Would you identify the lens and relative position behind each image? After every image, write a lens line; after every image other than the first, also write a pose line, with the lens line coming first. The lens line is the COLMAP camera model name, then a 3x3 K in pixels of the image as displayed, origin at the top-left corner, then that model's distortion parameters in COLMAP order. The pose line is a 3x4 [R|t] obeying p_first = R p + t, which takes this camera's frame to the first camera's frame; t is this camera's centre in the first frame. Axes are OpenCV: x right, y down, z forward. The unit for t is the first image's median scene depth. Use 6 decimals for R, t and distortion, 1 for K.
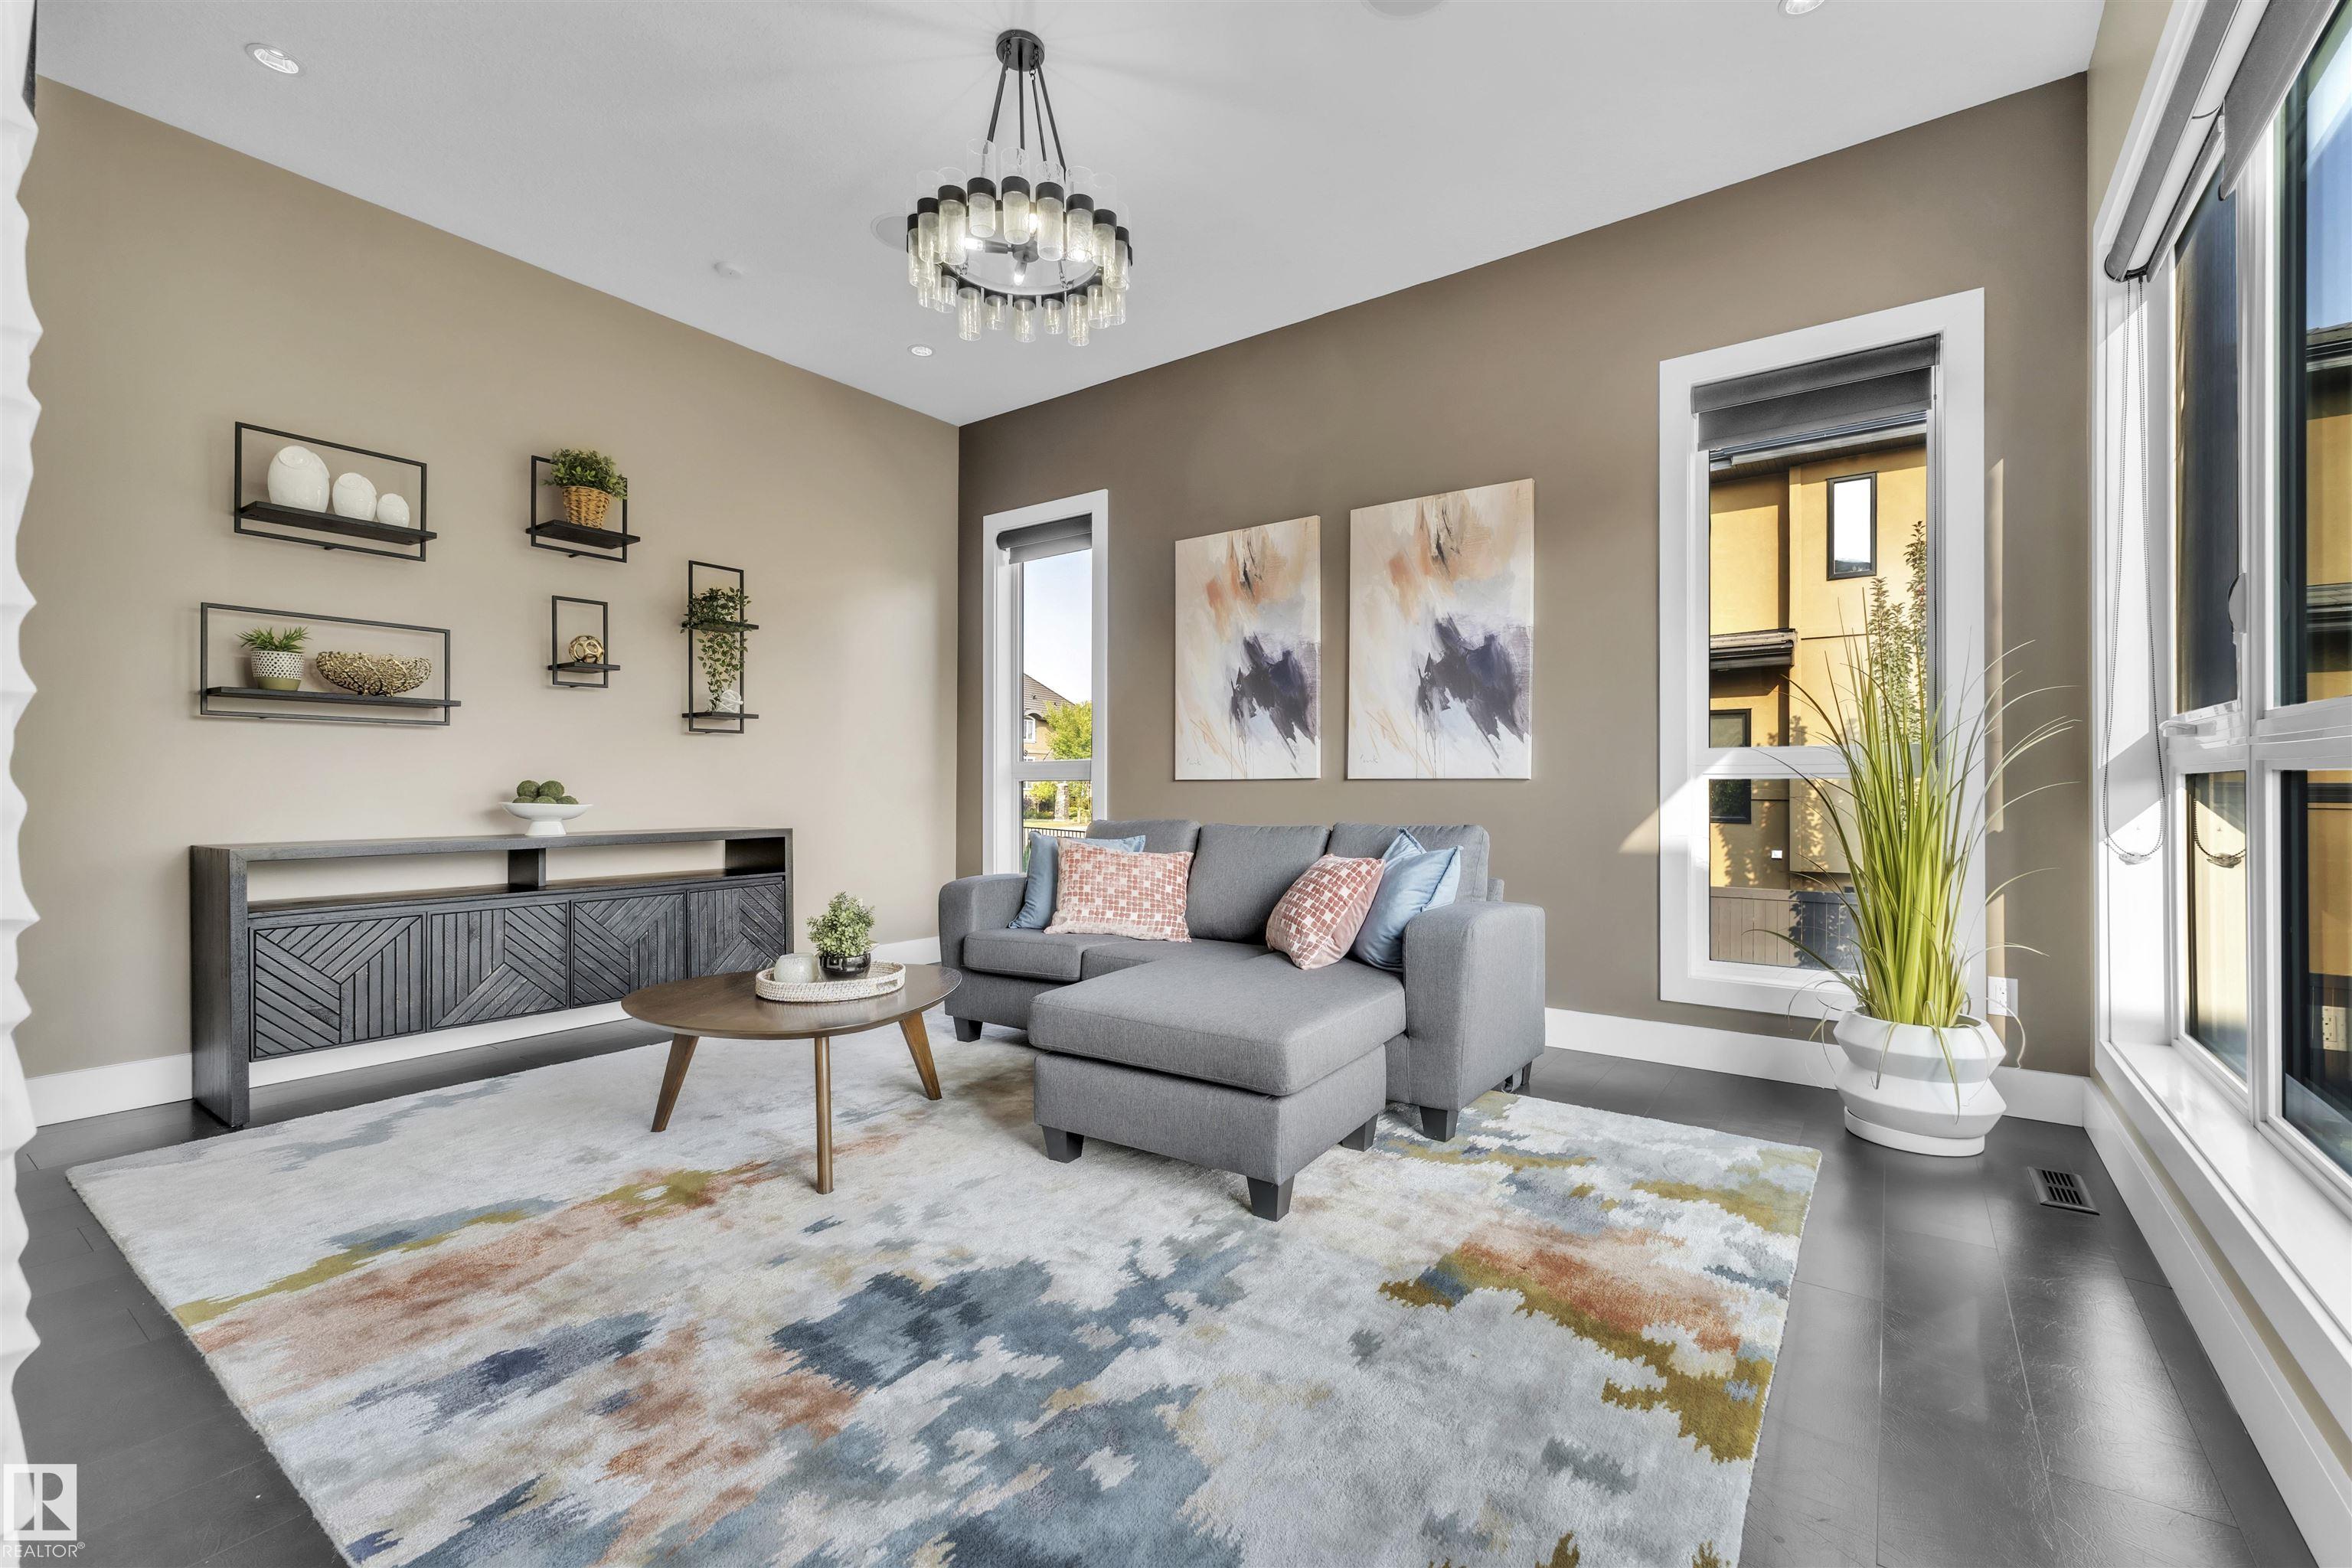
lens RADIAL K [[999.1, 0, 1188.8], [0, 999.1, 785.9], [0, 0, 1]] dist [0.000784, 0.000079]
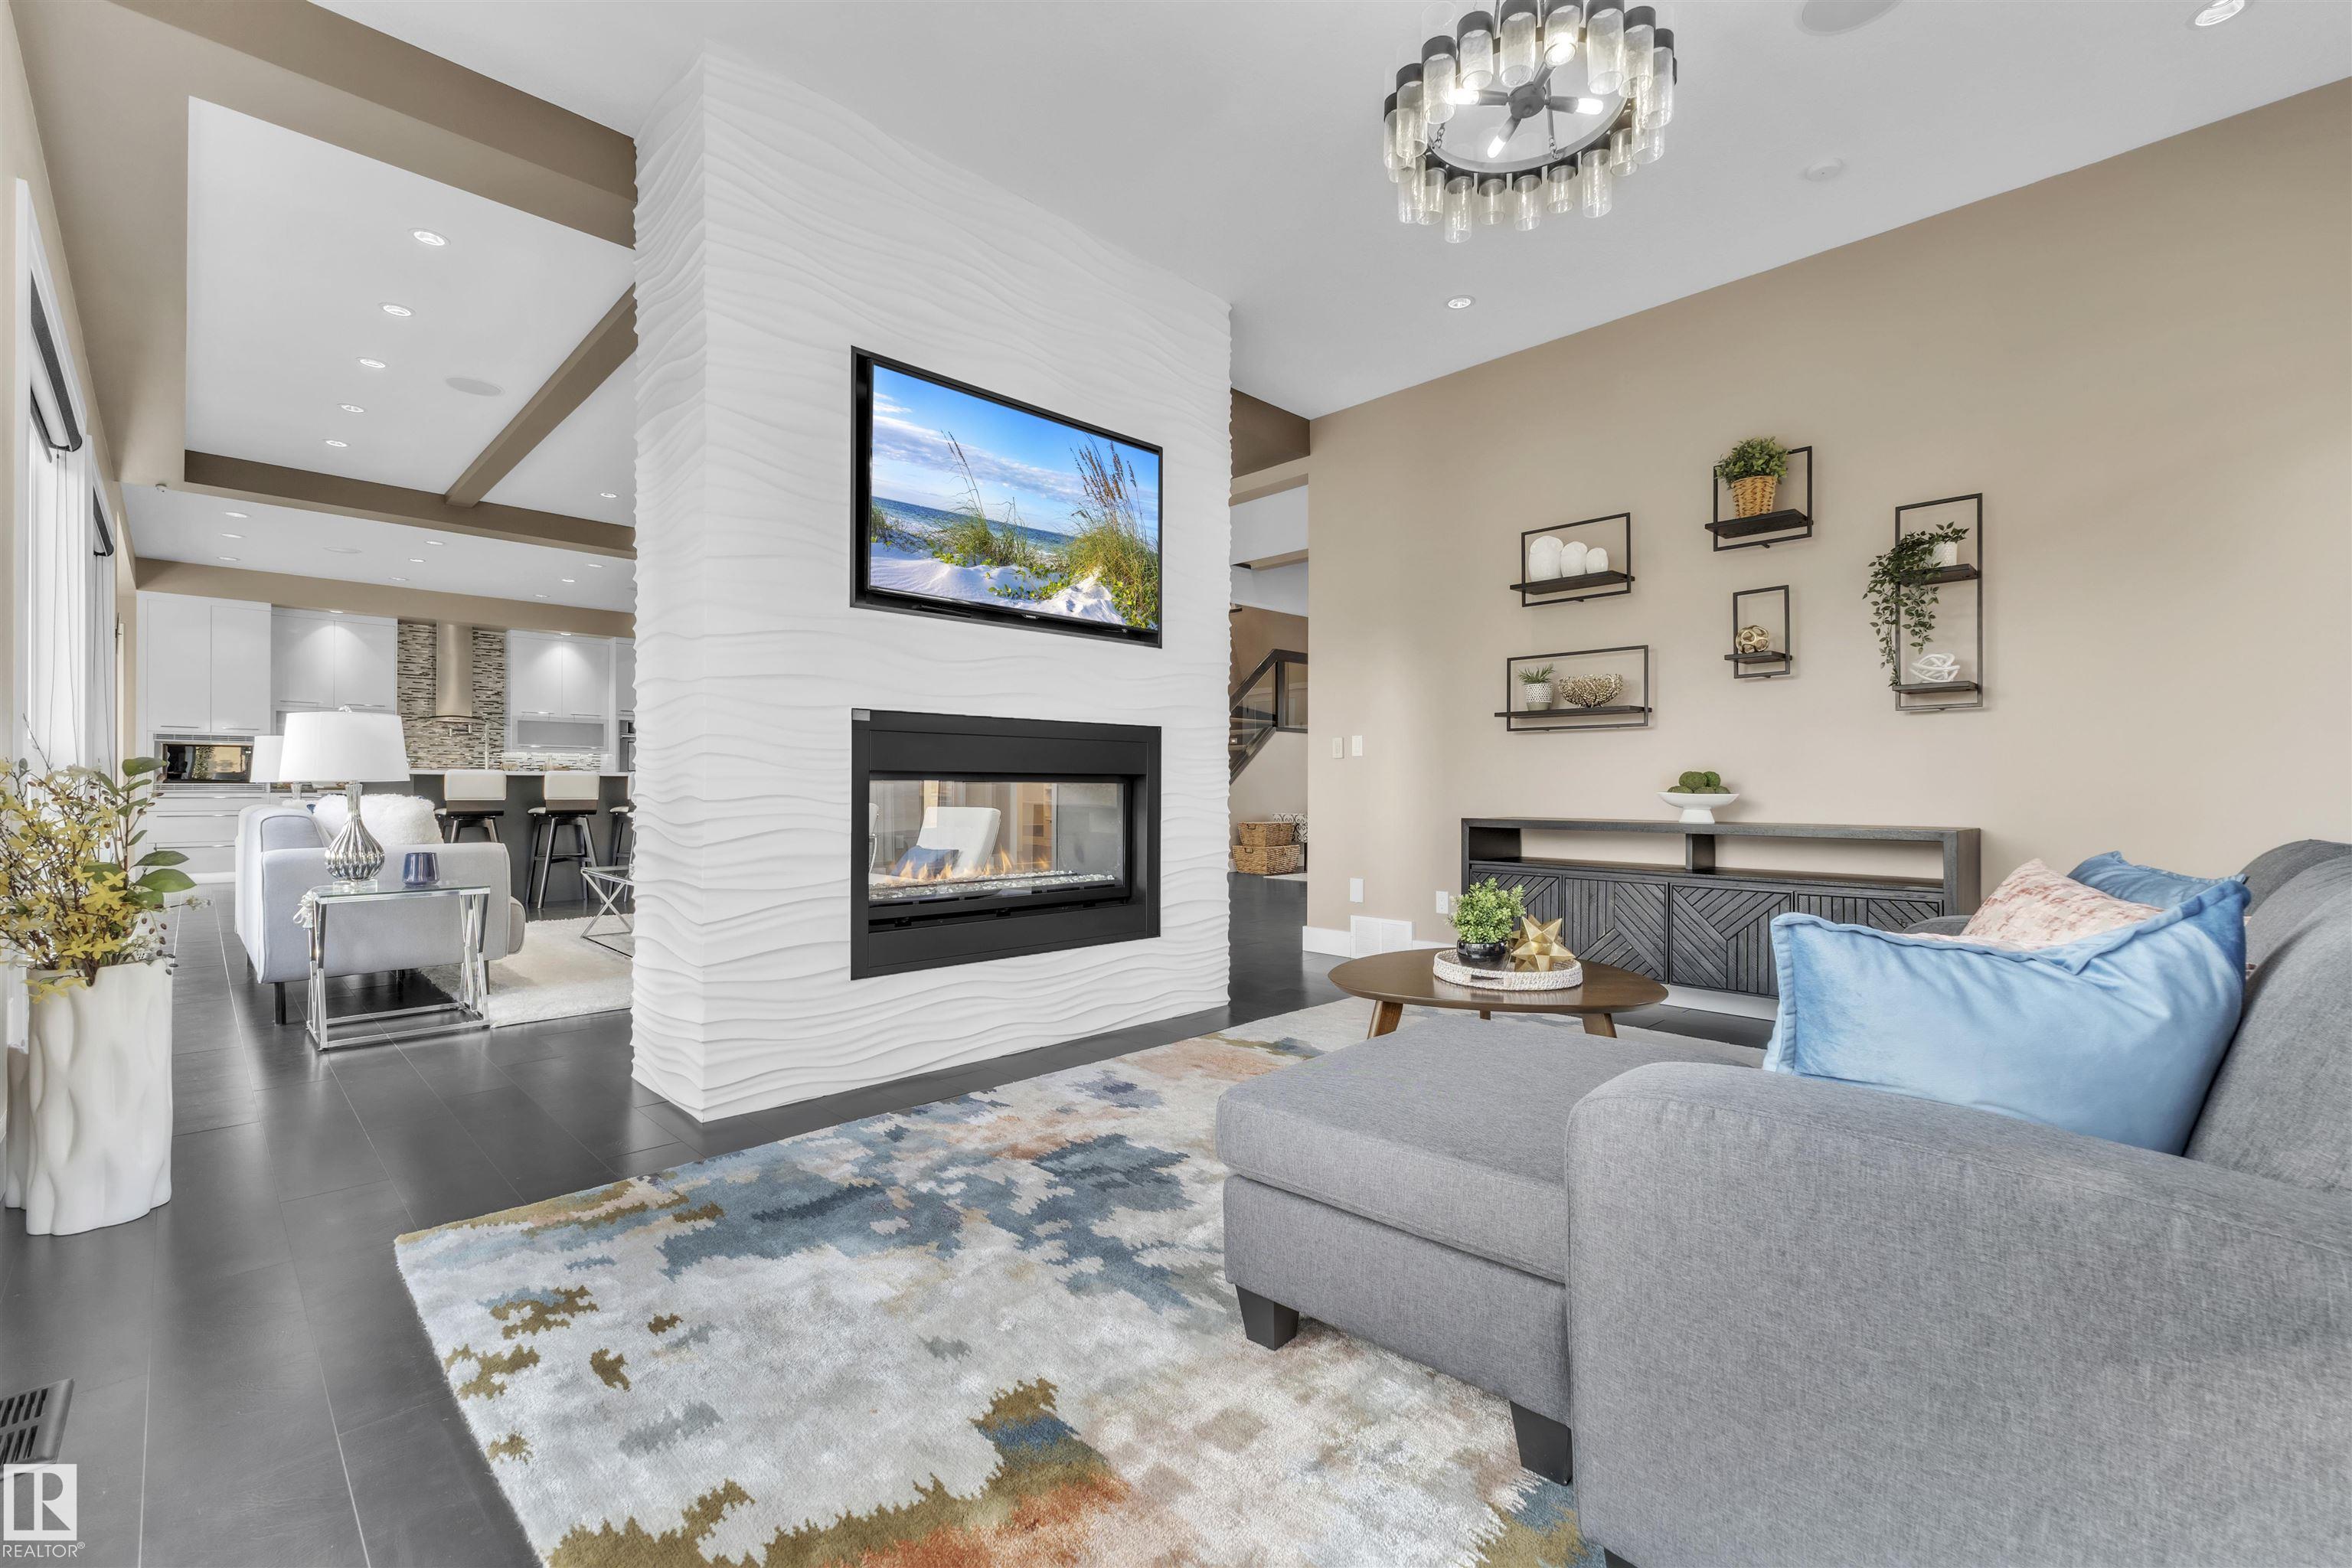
lens RADIAL K [[999.1, 0, 1188.8], [0, 999.1, 785.9], [0, 0, 1]] dist [0.000784, 0.000079]
pose [[-0.168582, -0.000772, -0.985687, 0.906538], [-0.000262, 1.000000, -0.000738, 0.019560], [0.985688, 0.000134, -0.168582, 1.167578]]
